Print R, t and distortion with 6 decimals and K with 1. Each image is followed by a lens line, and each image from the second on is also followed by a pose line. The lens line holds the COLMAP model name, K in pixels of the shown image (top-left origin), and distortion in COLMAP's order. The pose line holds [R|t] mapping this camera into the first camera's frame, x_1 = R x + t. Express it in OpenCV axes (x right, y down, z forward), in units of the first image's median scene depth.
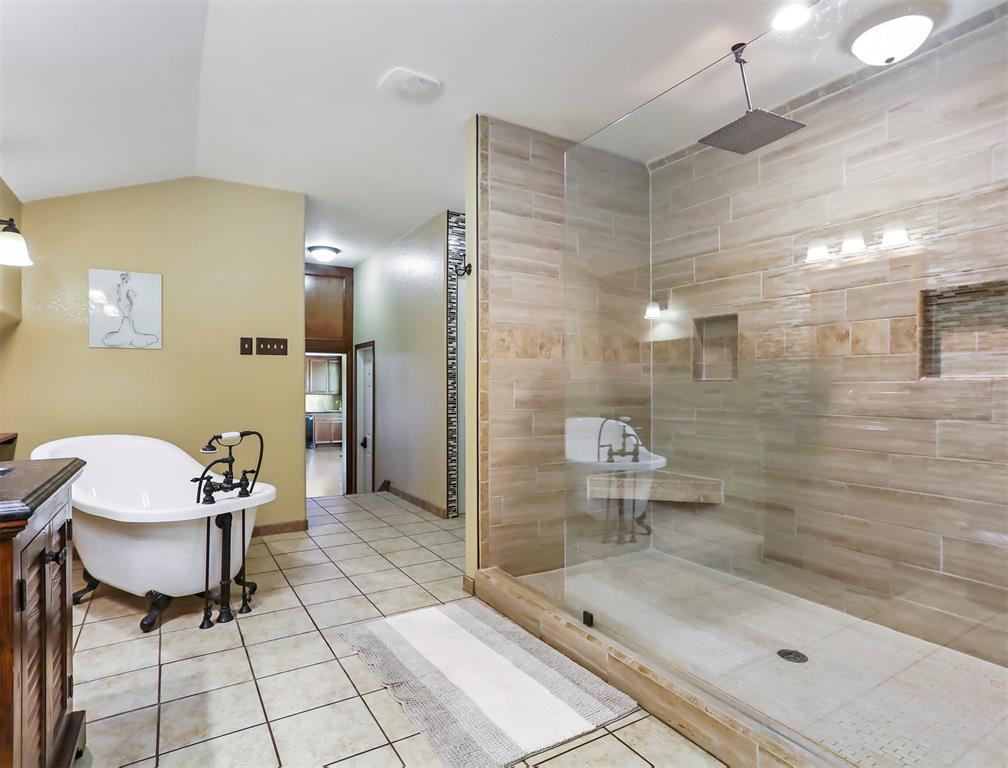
lens RADIAL K [[565.4, 0, 494.1], [0, 565.4, 383.5], [0, 0, 1]] dist [-0.056785, 0.038035]
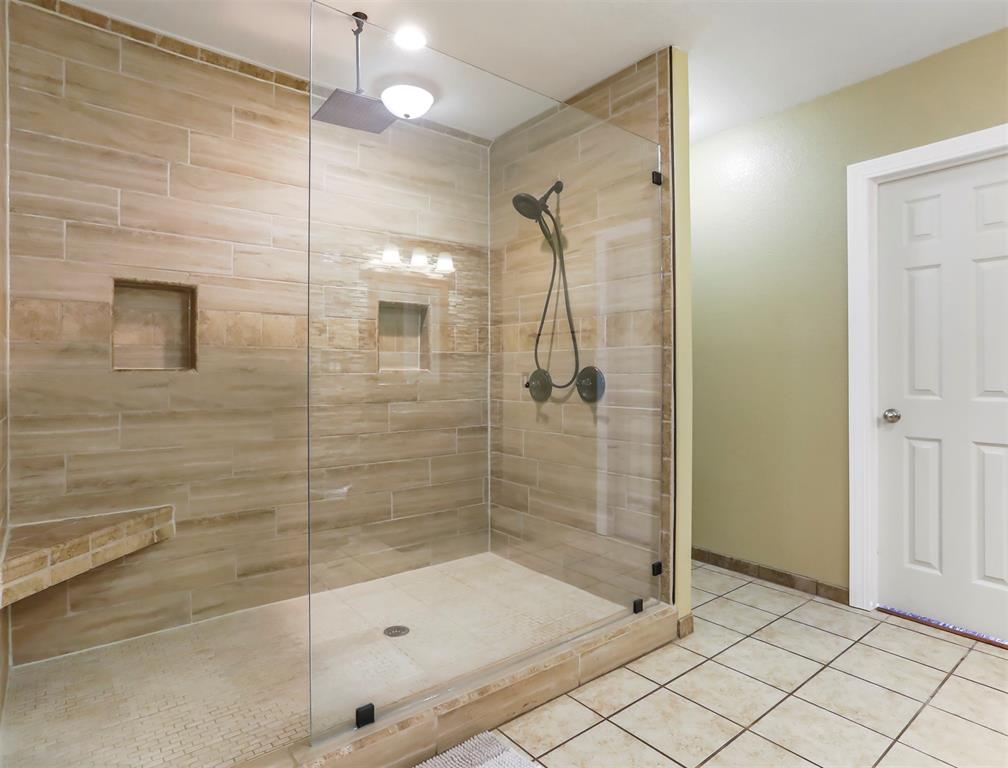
lens RADIAL K [[556.3, 0, 506.0], [0, 556.3, 370.2], [0, 0, 1]] dist [-0.054952, 0.034257]
pose [[-0.145689, 0.008267, 0.989296, -0.335003], [-0.002136, 0.999960, -0.008670, -0.000344], [-0.989328, -0.003376, -0.145666, 0.588178]]
